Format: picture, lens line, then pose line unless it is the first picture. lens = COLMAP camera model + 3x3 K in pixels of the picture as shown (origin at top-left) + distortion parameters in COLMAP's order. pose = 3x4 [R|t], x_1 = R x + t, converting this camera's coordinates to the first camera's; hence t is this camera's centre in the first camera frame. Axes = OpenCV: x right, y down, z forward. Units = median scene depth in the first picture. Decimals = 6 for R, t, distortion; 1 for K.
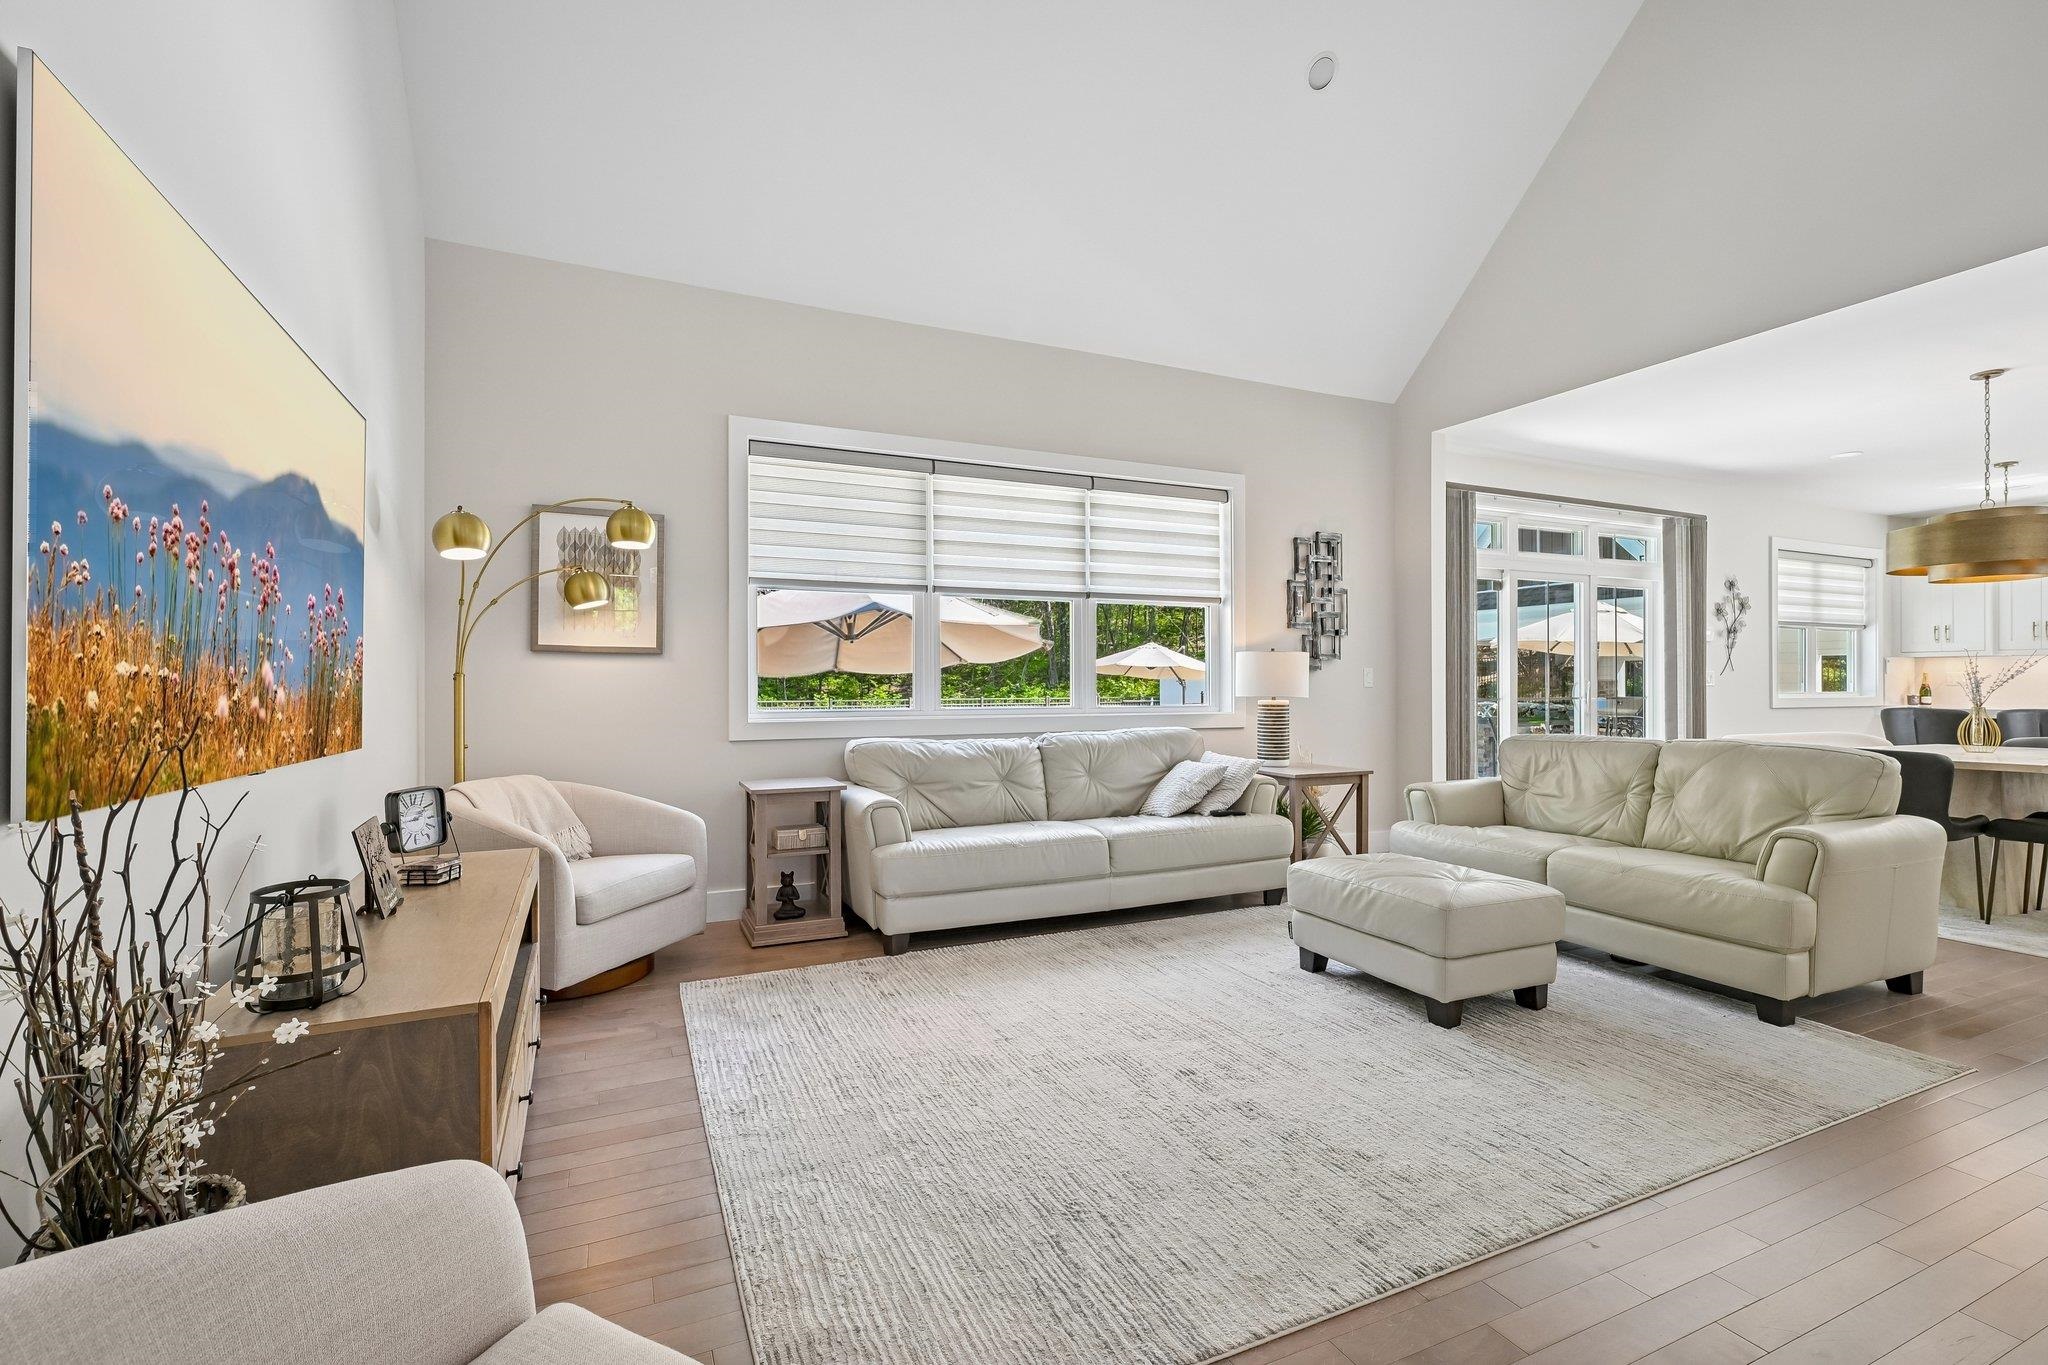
lens RADIAL K [[920.4, 0, 1014.8], [0, 920.4, 689.7], [0, 0, 1]] dist [0.003761, 0.000766]
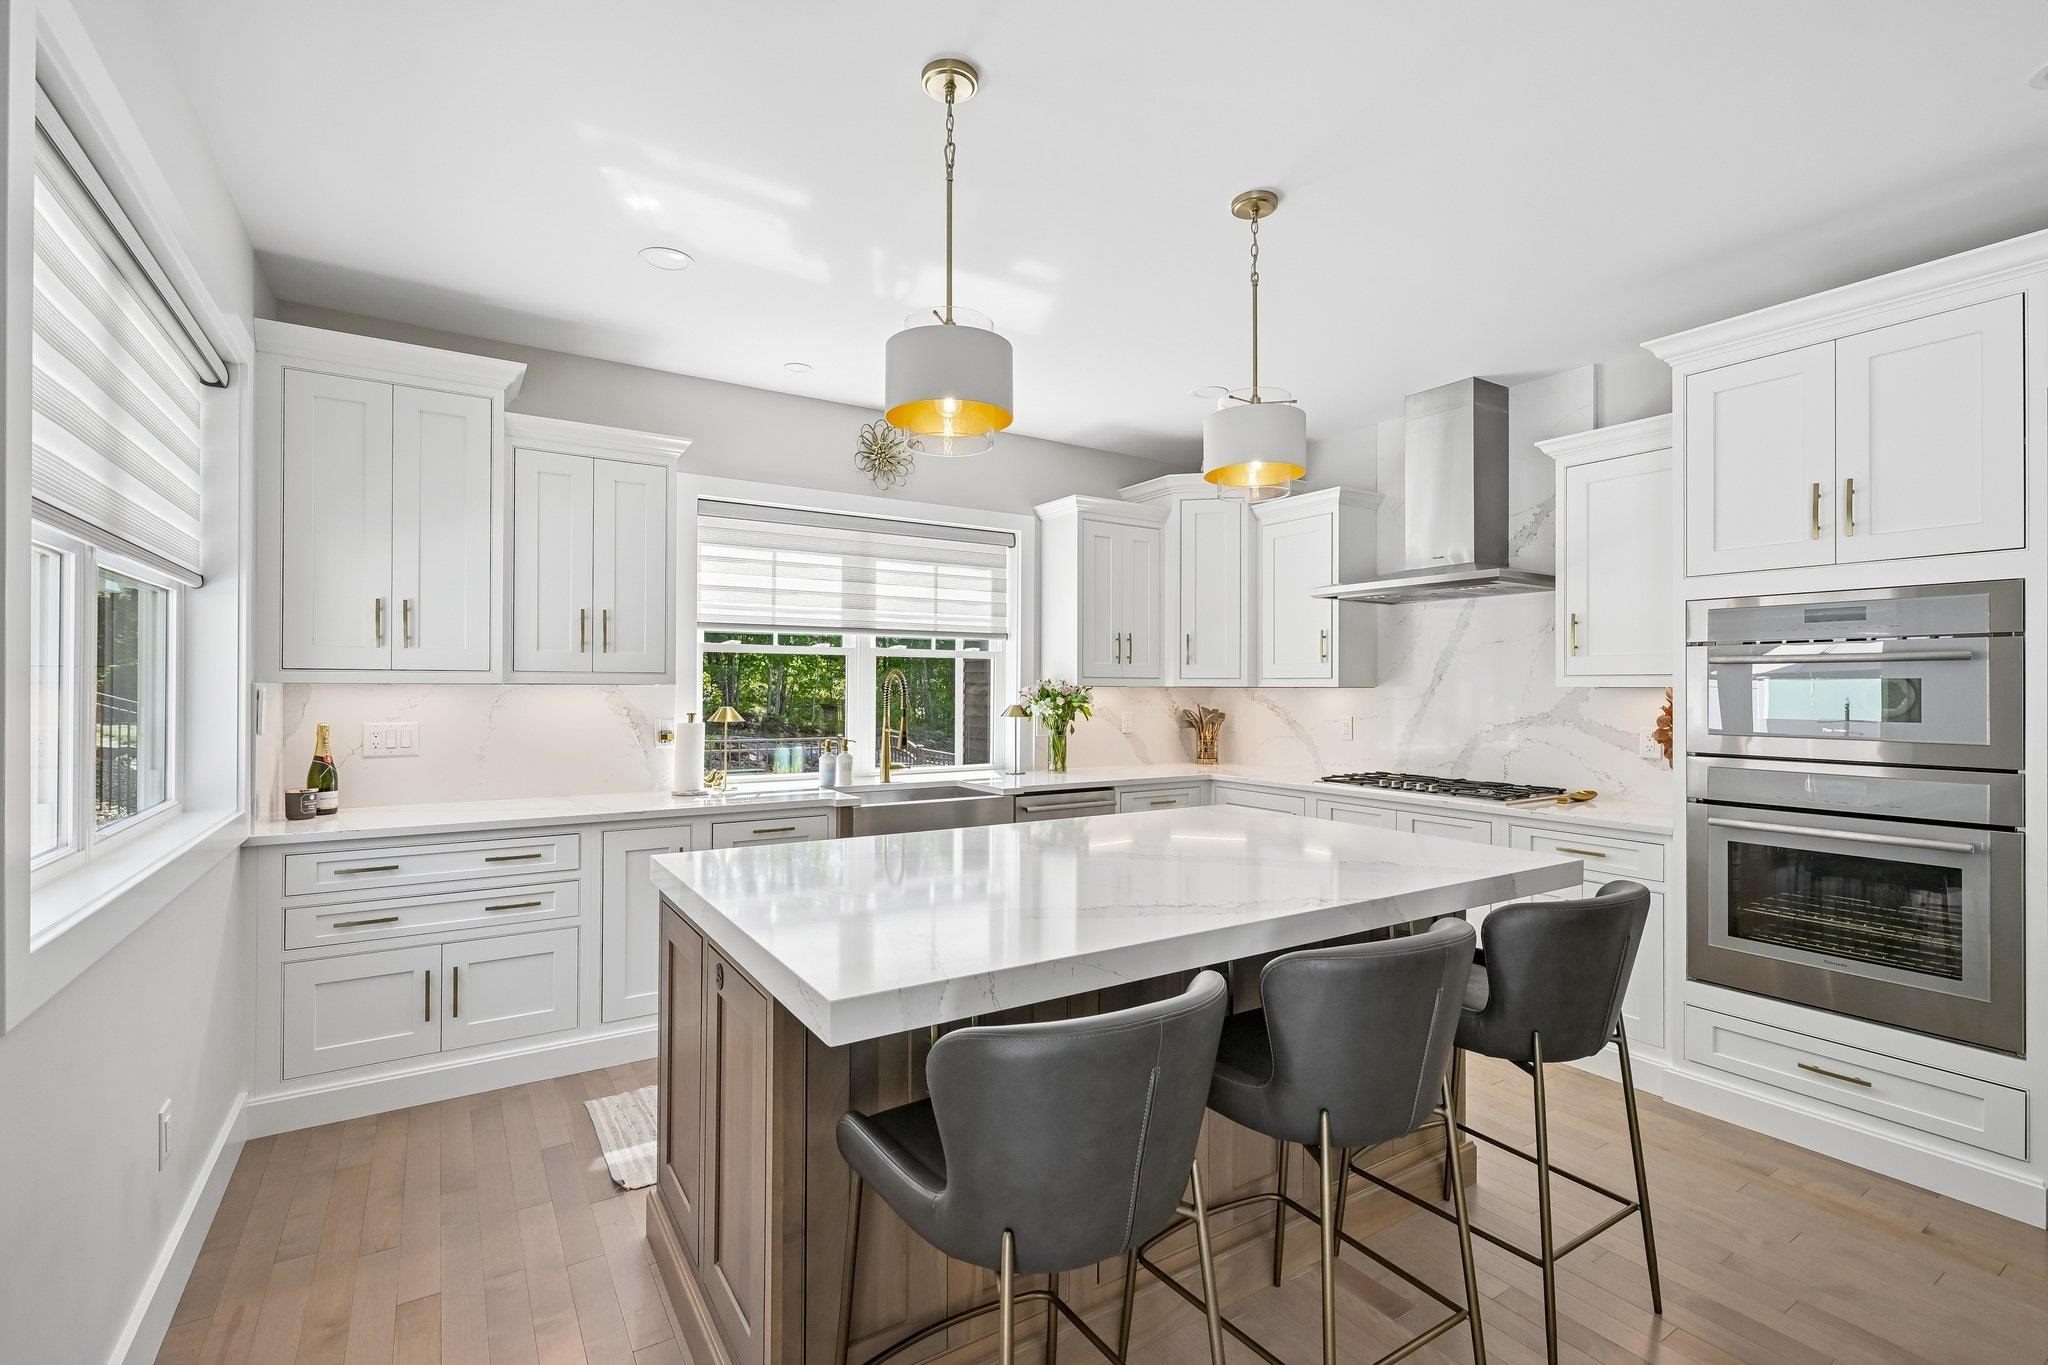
lens RADIAL K [[920.4, 0, 1027.5], [0, 920.4, 685.1], [0, 0, 1]] dist [0.003761, 0.000766]
pose [[-0.157820, 0.001170, 0.987467, 1.072099], [0.003070, 0.999995, -0.000694, -0.061793], [-0.987463, 0.002922, -0.157823, 1.444259]]
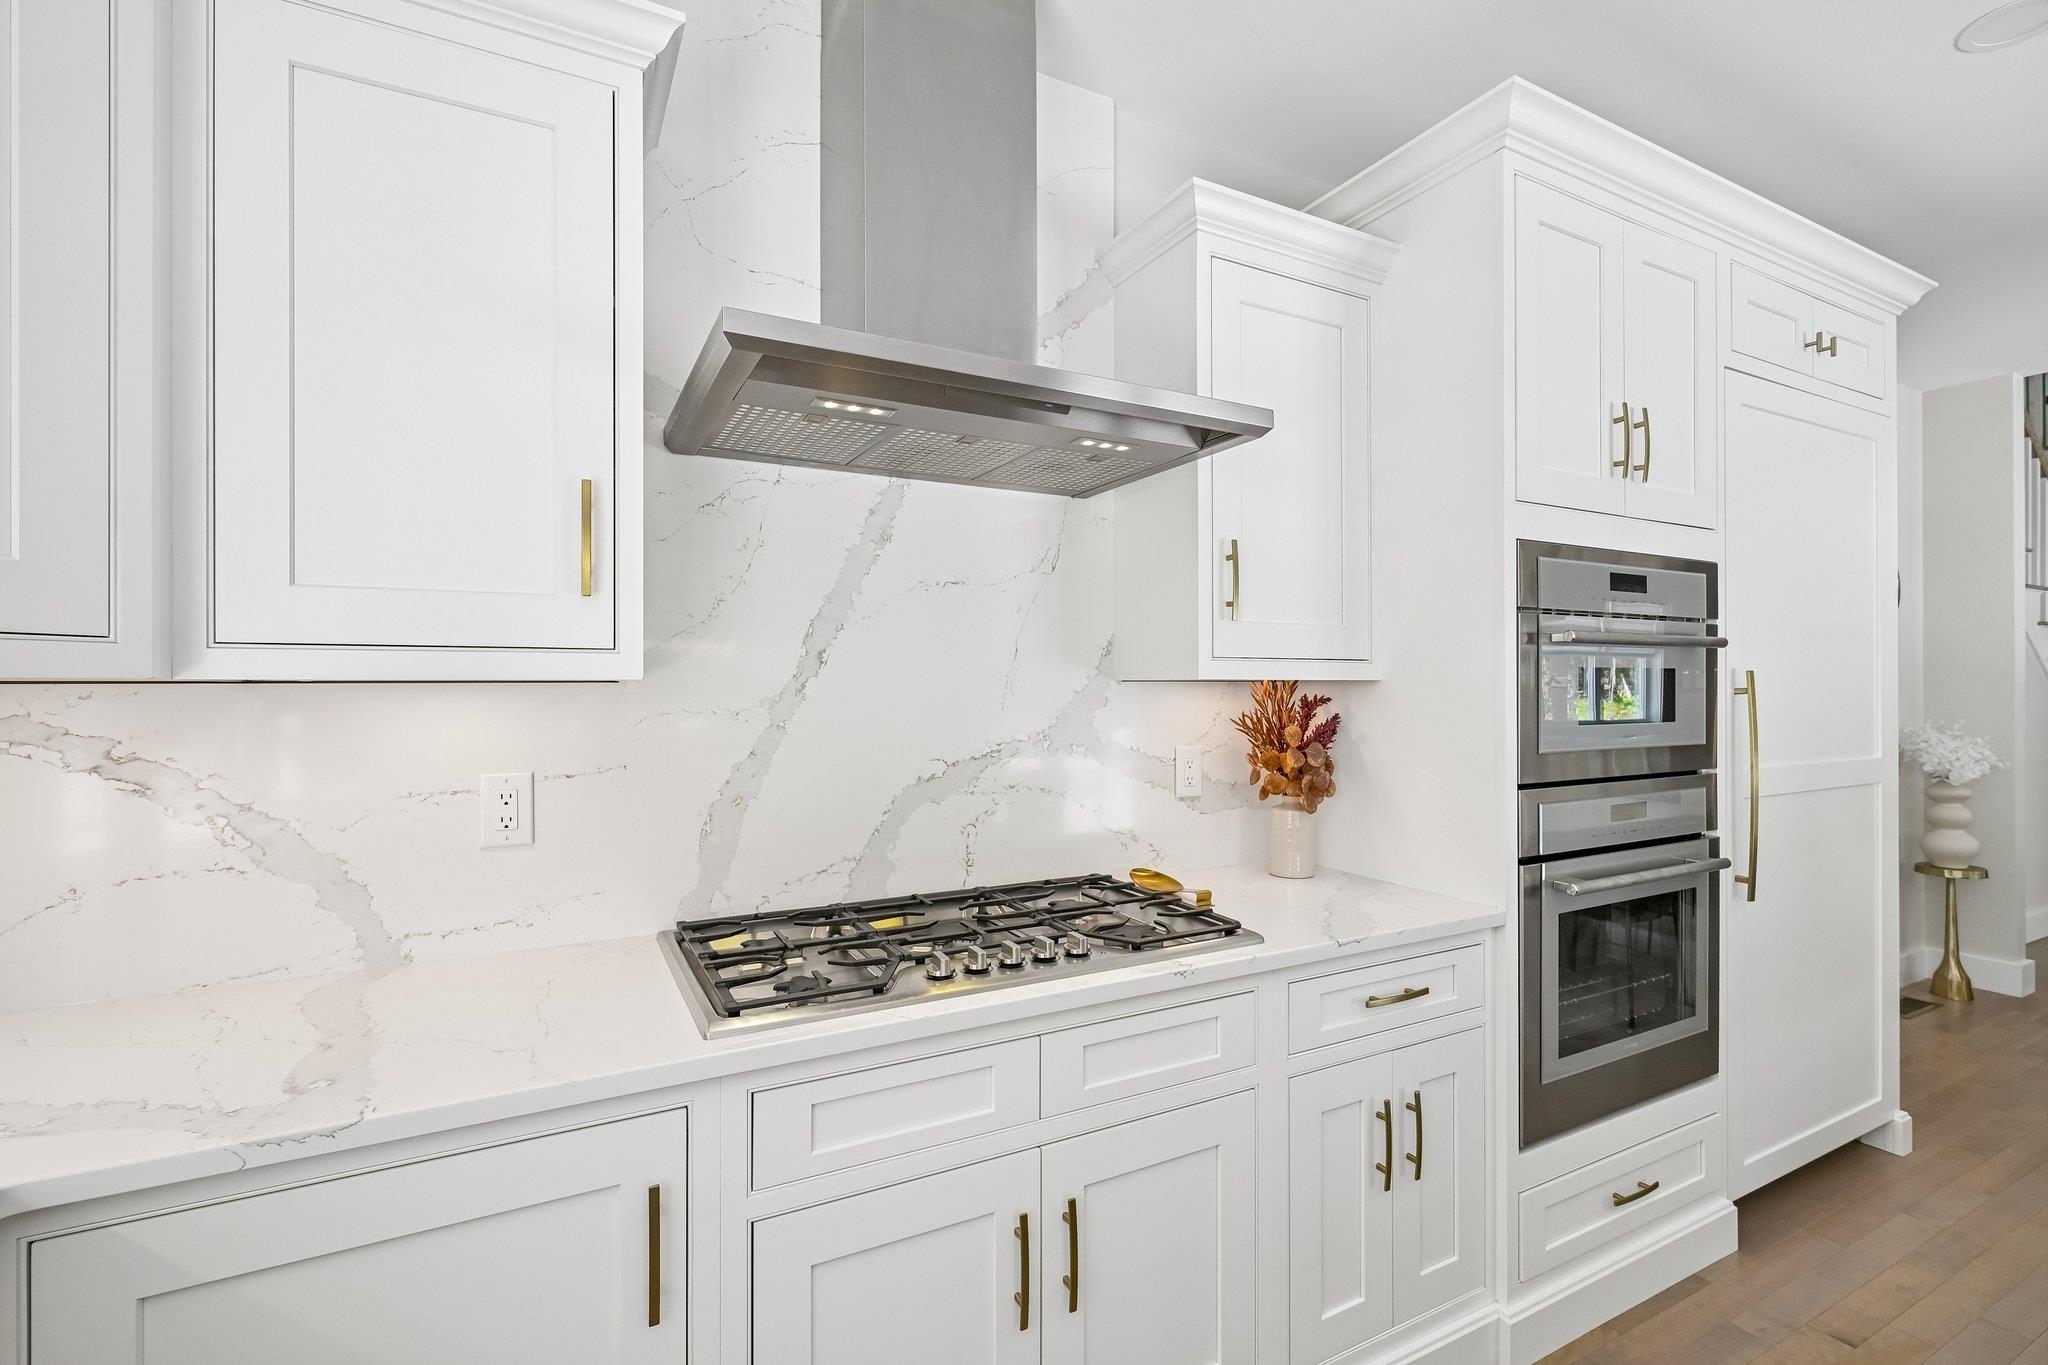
lens RADIAL K [[920.4, 0, 1025.7], [0, 920.4, 684.5], [0, 0, 1]] dist [0.003761, 0.000766]
pose [[-0.997150, 0.001886, -0.075418, 1.859407], [0.001544, 0.999988, 0.004589, -0.059358], [0.075425, 0.004460, -0.997141, 1.271932]]
